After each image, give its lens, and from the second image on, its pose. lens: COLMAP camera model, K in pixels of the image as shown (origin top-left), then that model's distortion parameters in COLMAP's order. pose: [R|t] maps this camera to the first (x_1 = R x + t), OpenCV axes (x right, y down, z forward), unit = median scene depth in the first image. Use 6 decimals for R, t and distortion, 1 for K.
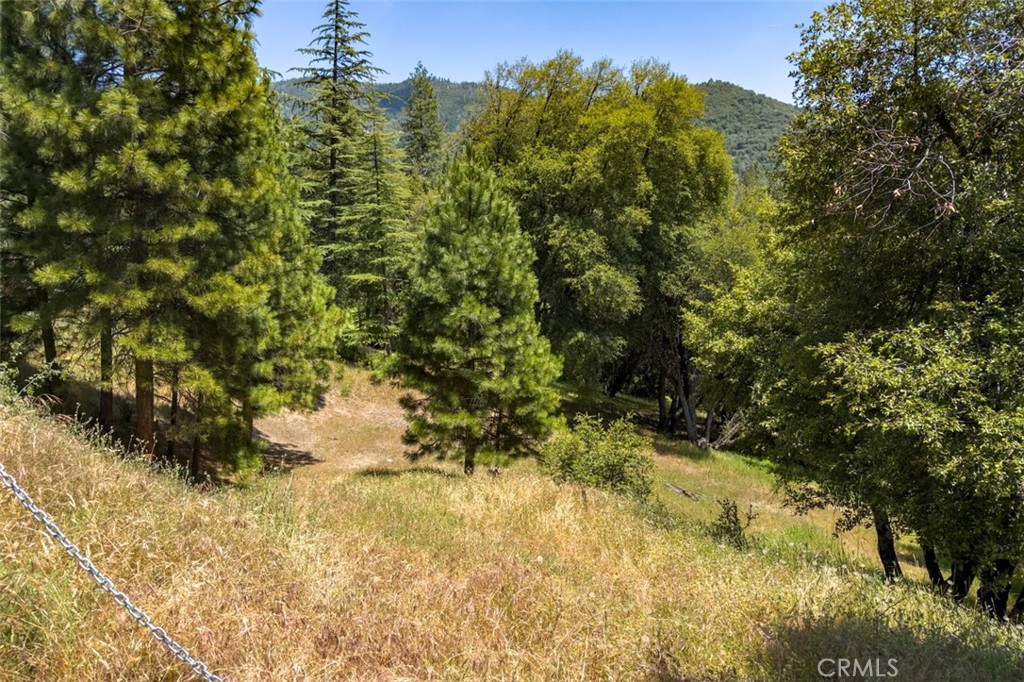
lens RADIAL K [[772.1, 0, 511.8], [0, 772.1, 346.1], [0, 0, 1]] dist [0.241865, -0.439741]
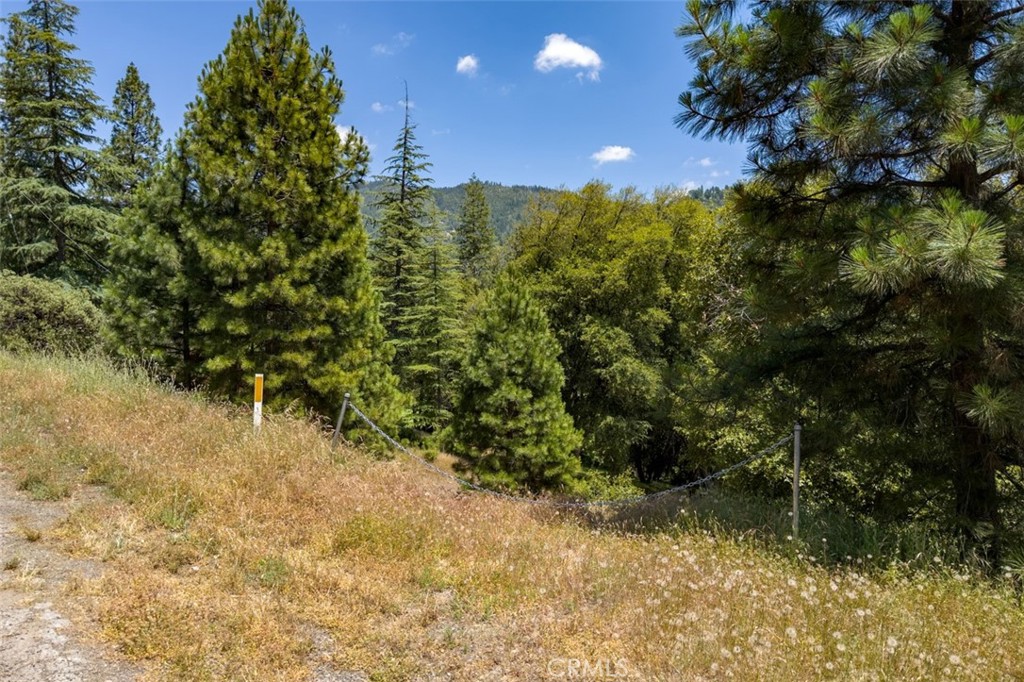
lens RADIAL K [[788.2, 0, 512.0], [0, 788.2, 341.0], [0, 0, 1]] dist [0.005789, 0.001023]
pose [[0.998057, 0.003606, -0.062208, 0.018517], [-0.011423, 0.991995, -0.125762, 0.020009], [0.061256, 0.126228, 0.990108, -0.174543]]
